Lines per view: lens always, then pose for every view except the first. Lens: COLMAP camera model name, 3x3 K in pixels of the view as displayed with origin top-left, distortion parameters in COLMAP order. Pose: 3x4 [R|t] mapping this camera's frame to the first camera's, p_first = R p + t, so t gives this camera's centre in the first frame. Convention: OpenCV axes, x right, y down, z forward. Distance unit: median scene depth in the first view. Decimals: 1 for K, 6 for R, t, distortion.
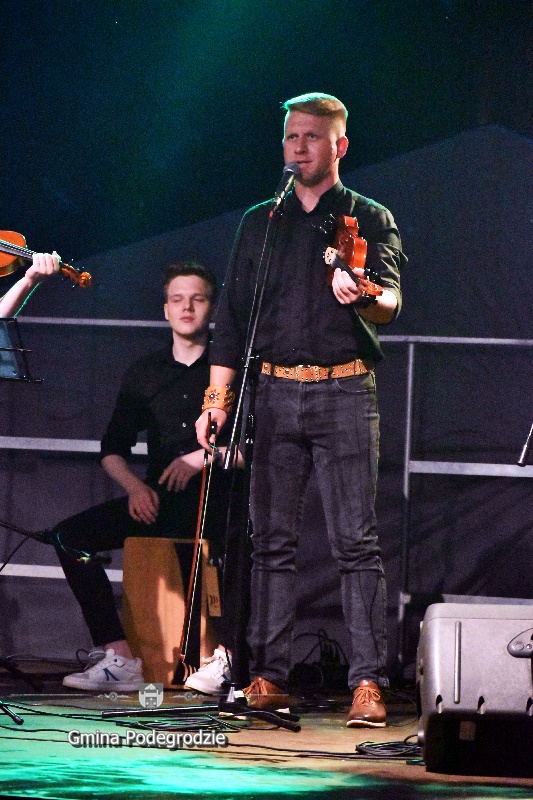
lens RADIAL K [[4768.4, 0, 264.5], [0, 4768.4, 377.3], [0, 0, 1]] dist [-5.190765, 0.000000]
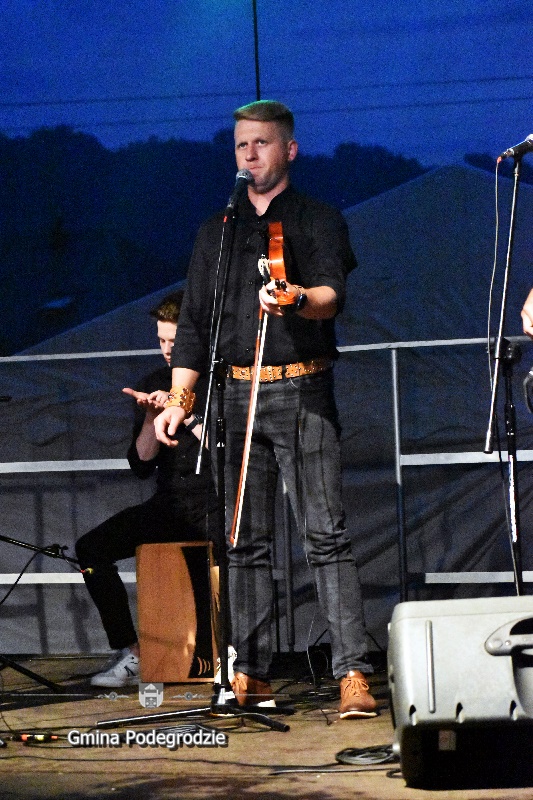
lens RADIAL K [[2867.4, 0, 269.8], [0, 2867.4, 403.5], [0, 0, 1]] dist [-1.233446, 0.000000]
pose [[0.997096, -0.066161, -0.037722, 0.031380], [0.066046, 0.997807, -0.004274, 0.007716], [0.037922, 0.001770, 0.999279, 0.388516]]
